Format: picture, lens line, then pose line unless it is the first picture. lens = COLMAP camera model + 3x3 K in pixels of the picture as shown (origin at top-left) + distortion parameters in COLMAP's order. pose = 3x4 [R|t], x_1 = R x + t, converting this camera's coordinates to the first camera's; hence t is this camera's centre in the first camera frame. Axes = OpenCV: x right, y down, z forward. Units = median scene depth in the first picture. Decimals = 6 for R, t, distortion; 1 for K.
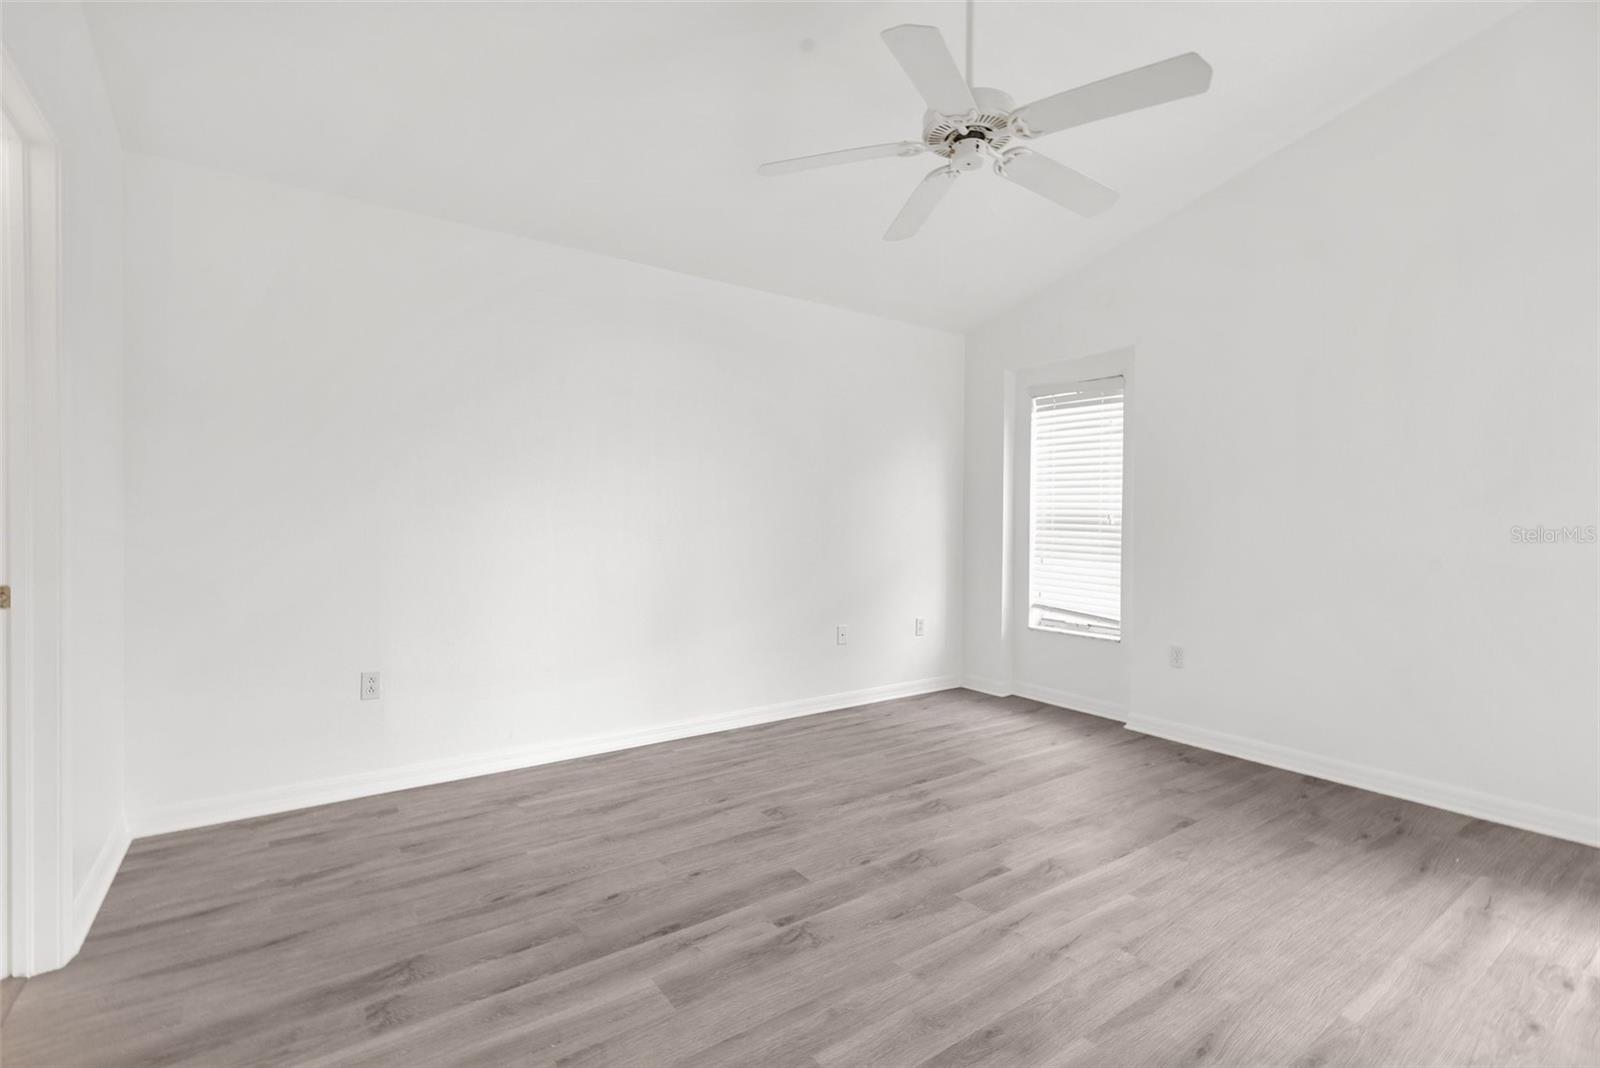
lens RADIAL K [[722.3, 0, 797.3], [0, 722.3, 540.4], [0, 0, 1]] dist [0.001387, 0.000184]
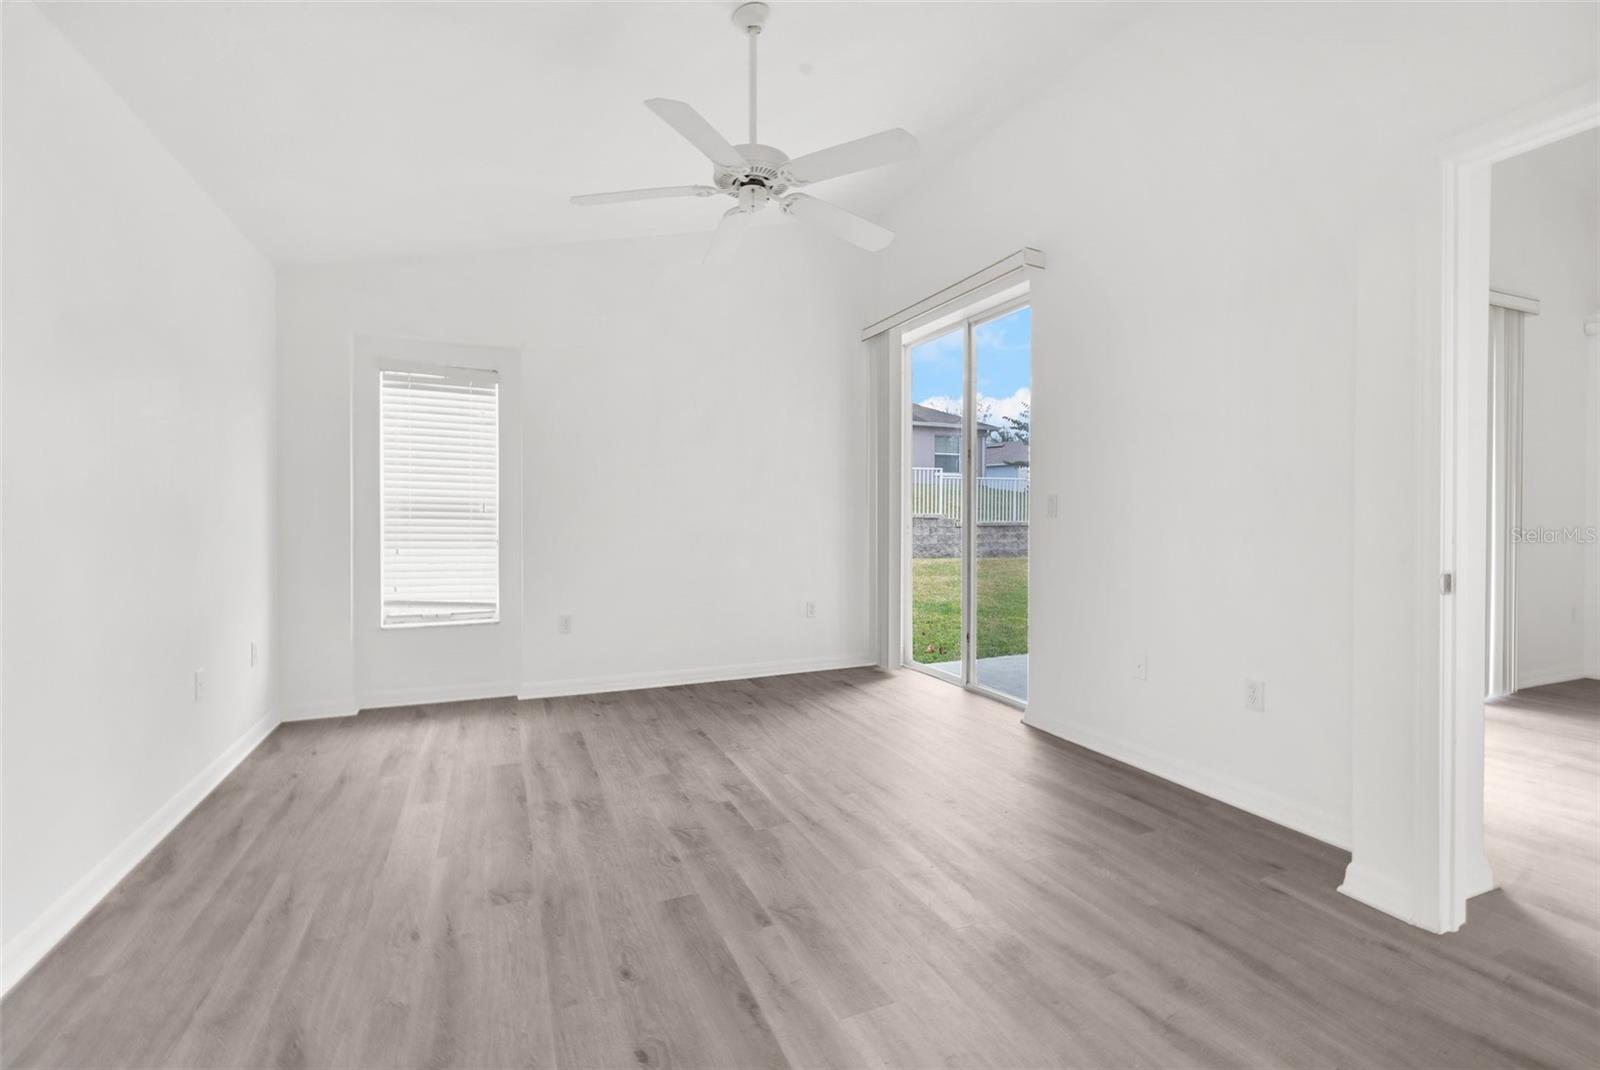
lens RADIAL K [[677.8, 0, 793.6], [0, 677.8, 527.5], [0, 0, 1]] dist [-0.000325, 0.000137]
pose [[0.215357, -0.027565, 0.976146, -0.558962], [0.023868, 0.999451, 0.022958, -0.015522], [-0.976244, 0.018354, 0.215897, 0.471171]]
